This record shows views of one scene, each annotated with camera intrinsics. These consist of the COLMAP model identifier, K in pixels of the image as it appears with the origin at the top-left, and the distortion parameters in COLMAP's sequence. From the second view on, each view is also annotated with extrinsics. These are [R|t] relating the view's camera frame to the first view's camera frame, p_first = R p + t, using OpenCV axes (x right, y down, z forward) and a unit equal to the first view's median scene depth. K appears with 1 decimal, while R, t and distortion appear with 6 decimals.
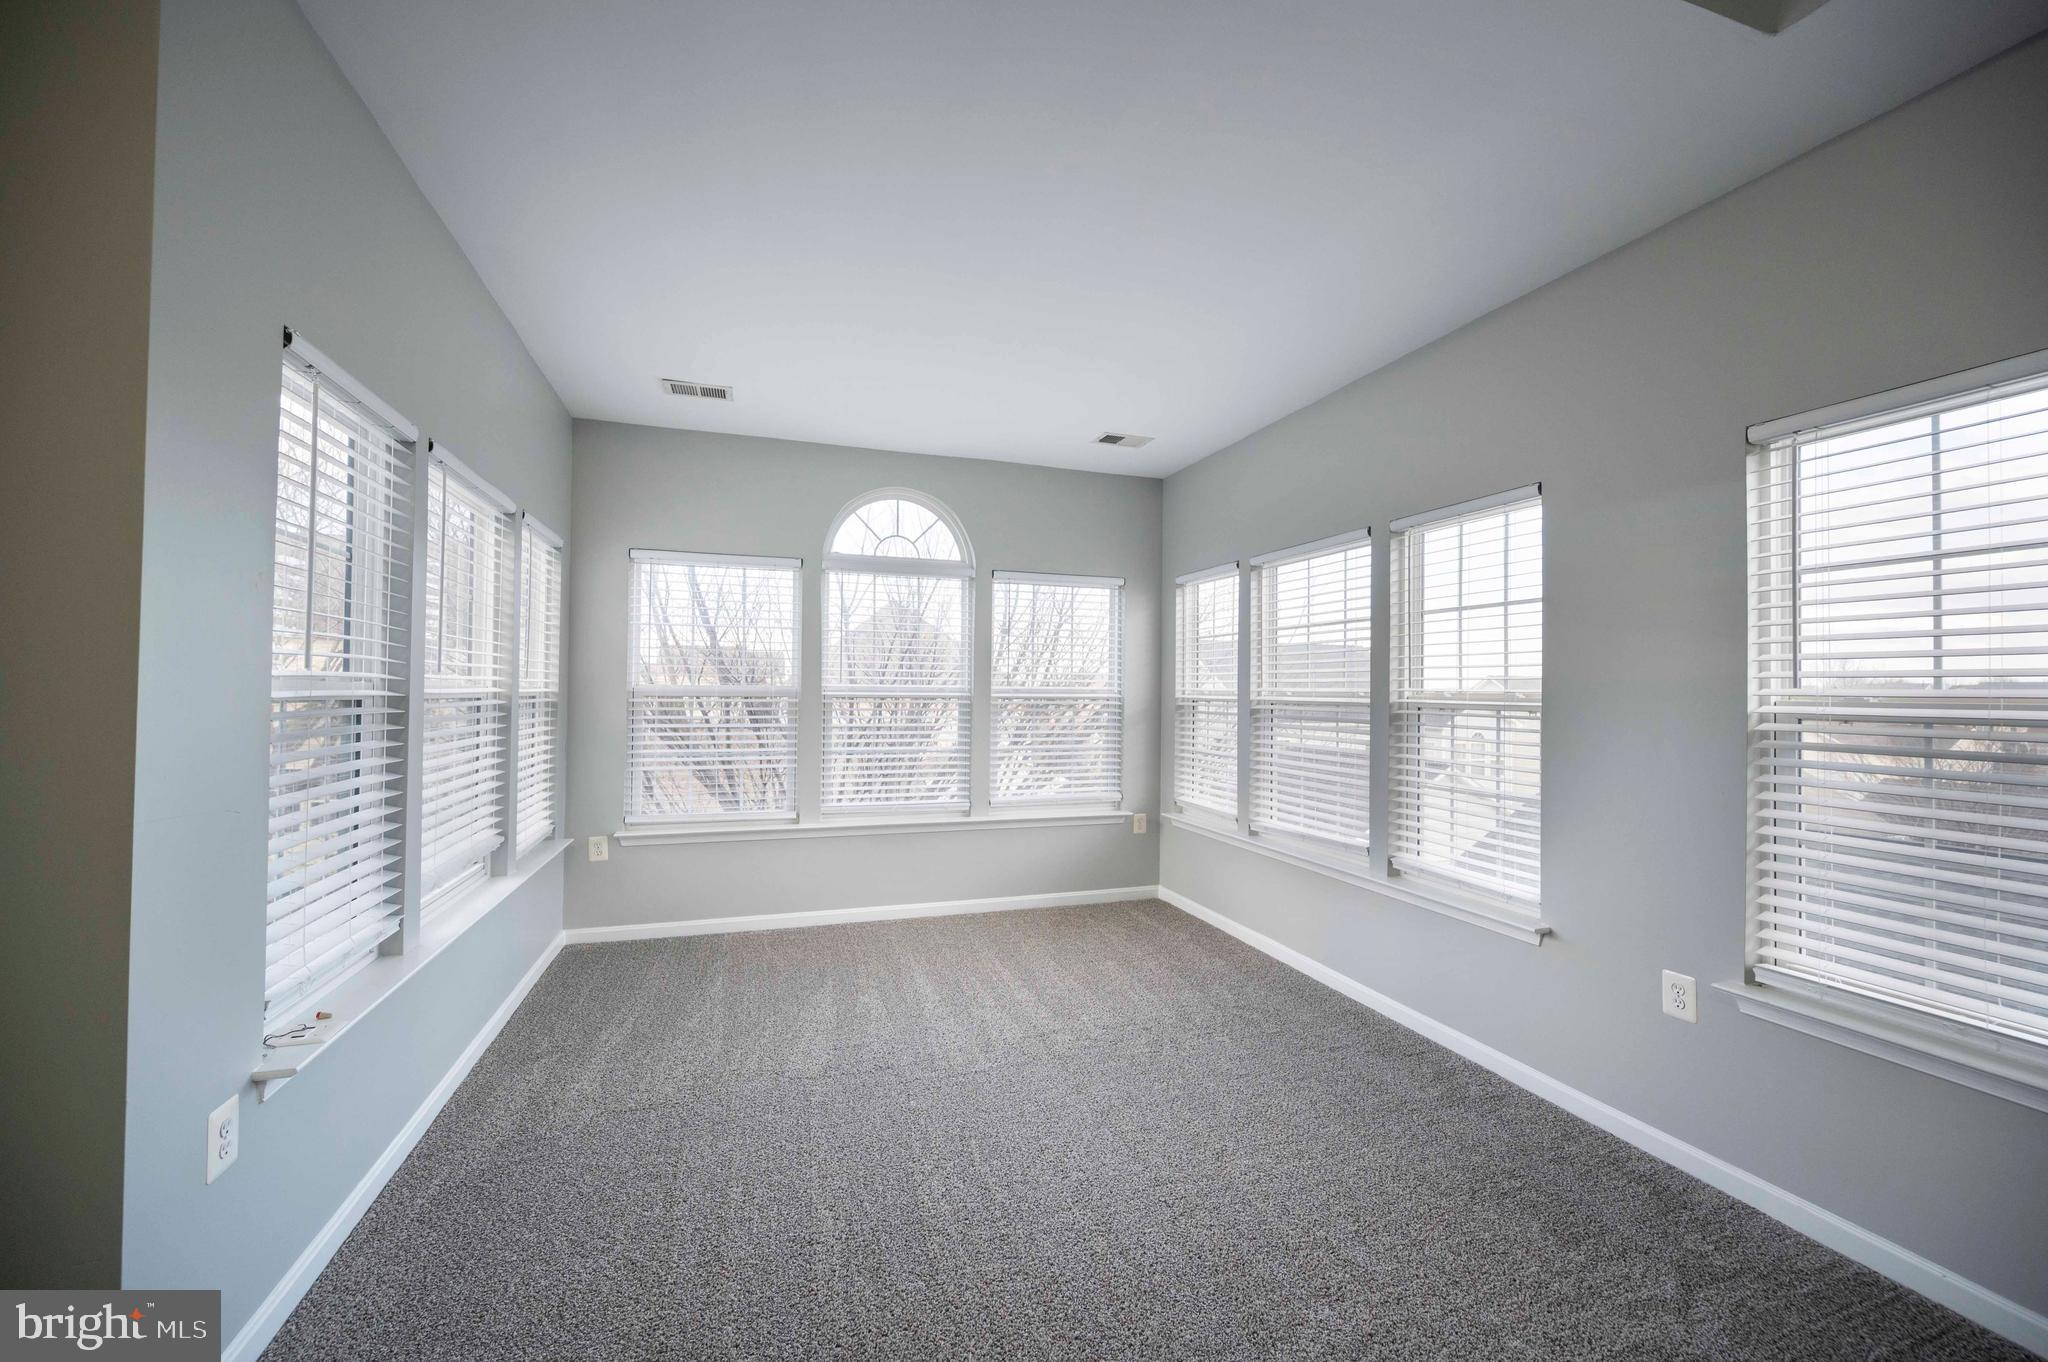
lens RADIAL K [[790.8, 0, 1015.5], [0, 790.8, 681.2], [0, 0, 1]] dist [-0.005013, -0.000551]
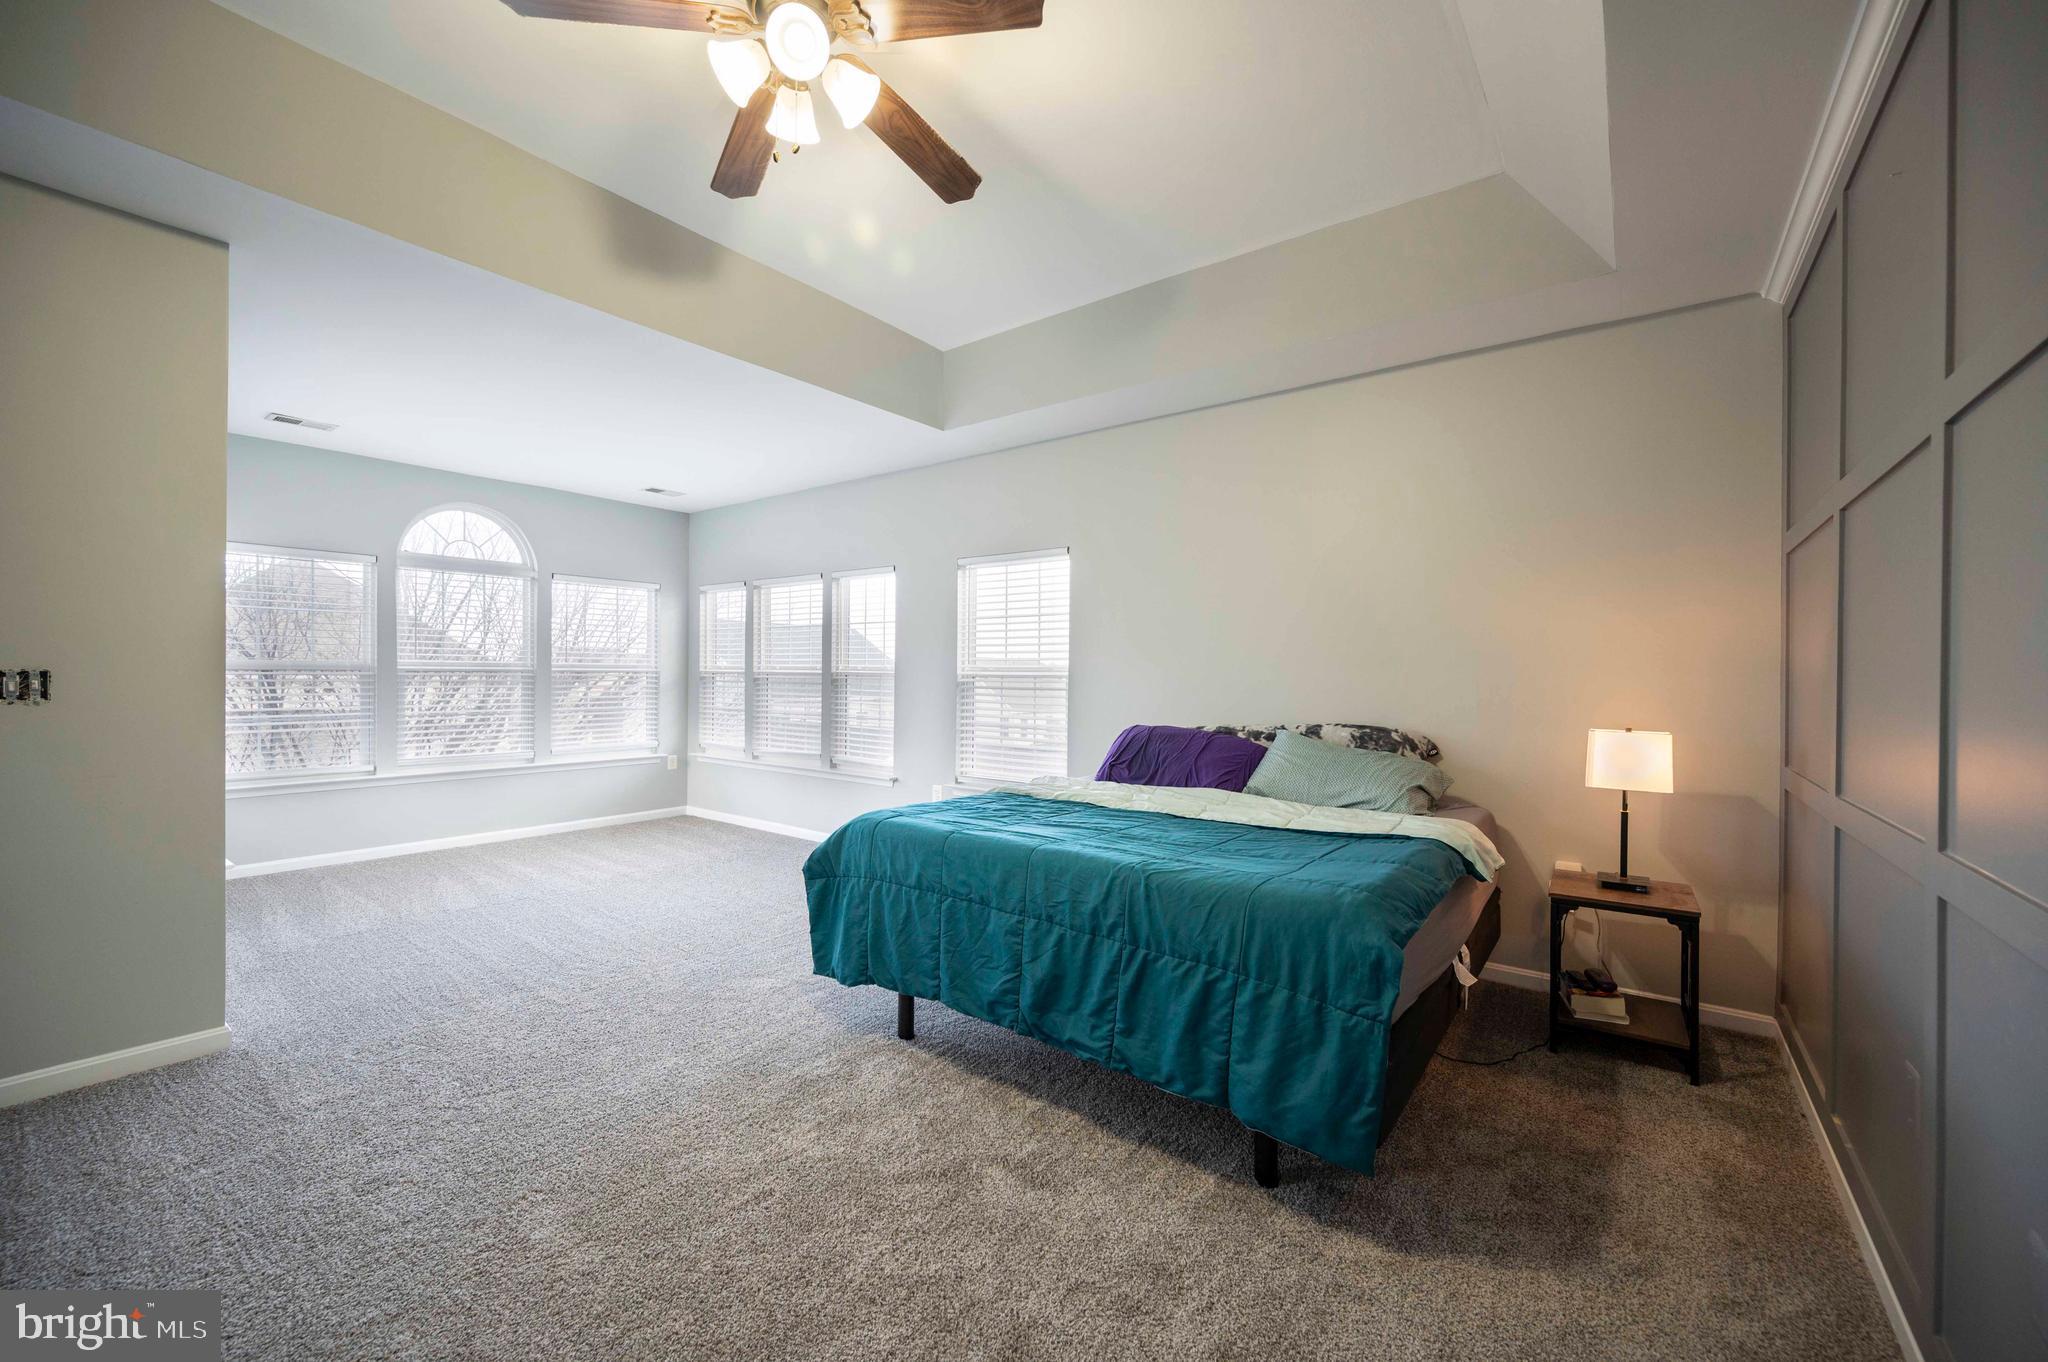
lens RADIAL K [[790.8, 0, 1034.3], [0, 790.8, 681.4], [0, 0, 1]] dist [-0.005013, -0.000551]
pose [[0.807325, -0.007086, 0.590065, -0.168937], [-0.008540, 0.999683, 0.023690, 0.000478], [-0.590046, -0.024165, 0.807008, -0.564283]]
